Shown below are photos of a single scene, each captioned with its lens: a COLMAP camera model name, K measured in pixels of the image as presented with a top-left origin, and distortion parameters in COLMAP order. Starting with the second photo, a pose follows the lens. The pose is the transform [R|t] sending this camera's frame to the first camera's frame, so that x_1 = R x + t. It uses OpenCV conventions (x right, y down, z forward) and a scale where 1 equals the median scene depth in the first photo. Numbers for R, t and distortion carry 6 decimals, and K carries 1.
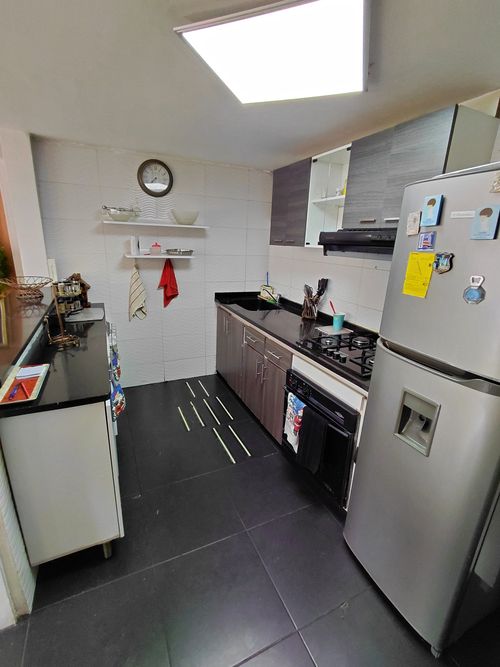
lens RADIAL K [[310.3, 0, 250.8], [0, 310.3, 331.8], [0, 0, 1]] dist [-0.011618, 0.002009]
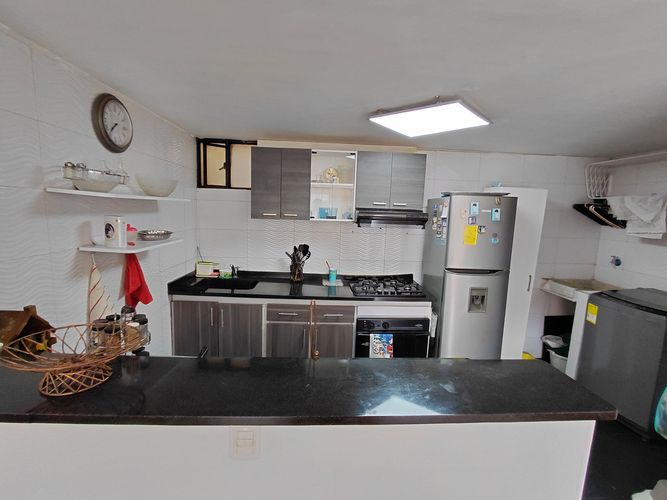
lens RADIAL K [[310.3, 0, 334.1], [0, 310.3, 252.5], [0, 0, 1]] dist [-0.011618, 0.002009]
pose [[0.372355, -0.151658, 0.915615, -0.842941], [0.242982, 0.968077, 0.061533, -0.196709], [-0.895718, 0.199566, 0.397319, 0.455117]]
